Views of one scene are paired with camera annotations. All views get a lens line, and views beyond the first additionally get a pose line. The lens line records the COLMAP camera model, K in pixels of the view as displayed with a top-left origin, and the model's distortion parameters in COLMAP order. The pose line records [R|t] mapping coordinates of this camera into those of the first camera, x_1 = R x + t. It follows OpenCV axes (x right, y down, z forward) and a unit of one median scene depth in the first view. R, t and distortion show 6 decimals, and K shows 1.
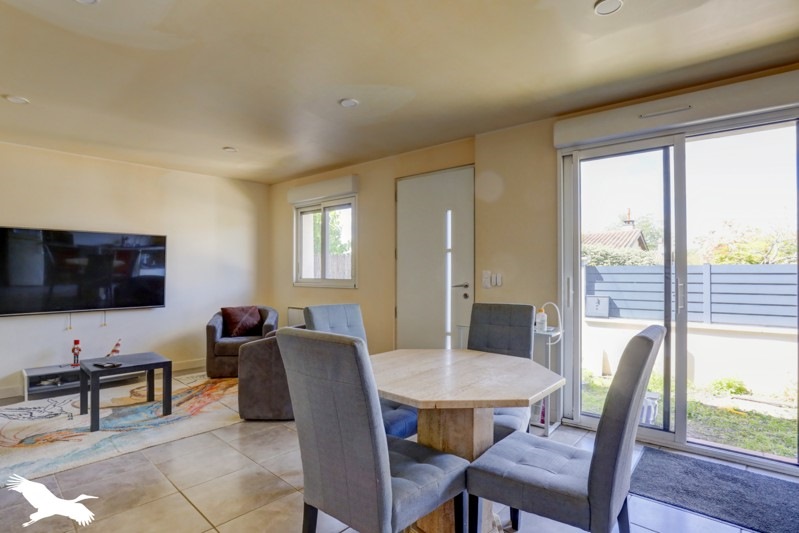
lens RADIAL K [[397.3, 0, 399.5], [0, 397.3, 266.5], [0, 0, 1]] dist [-0.042917, 0.013893]
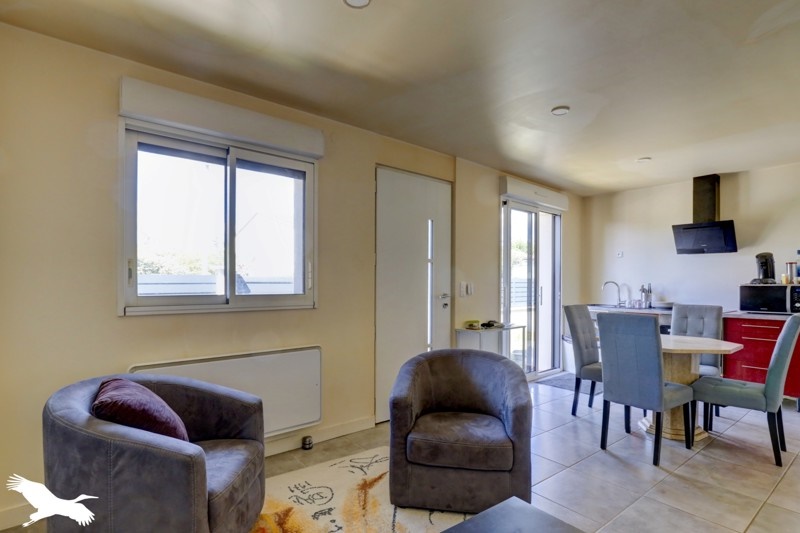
lens RADIAL K [[397.8, 0, 400.0], [0, 397.8, 266.5], [0, 0, 1]] dist [-0.042917, 0.013893]
pose [[0.163132, 0.034130, 0.986014, -0.840814], [-0.014670, 0.999375, -0.032165, 0.007056], [-0.986495, -0.009218, 0.163531, 0.898757]]
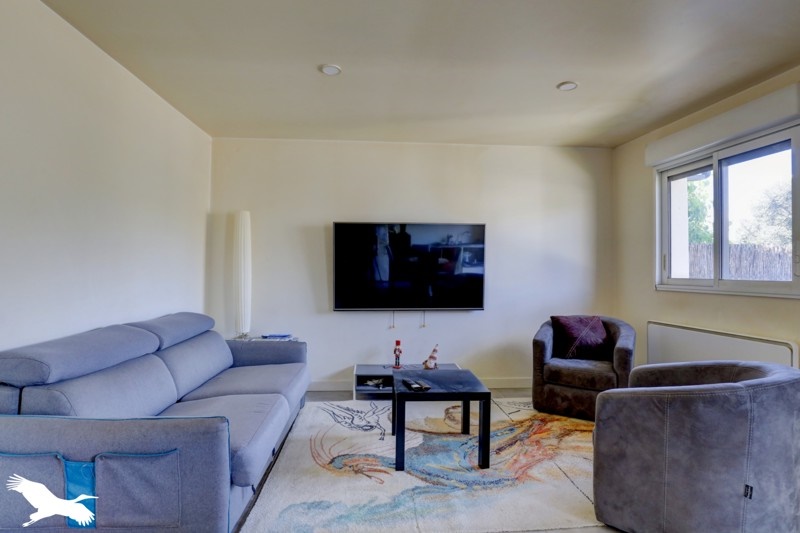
lens RADIAL K [[397.8, 0, 400.0], [0, 397.8, 266.5], [0, 0, 1]] dist [-0.042917, 0.013893]
pose [[0.730533, -0.001983, -0.682874, -0.182508], [0.001623, 0.999998, -0.001167, 0.014018], [0.682875, -0.000256, 0.730535, 0.312861]]
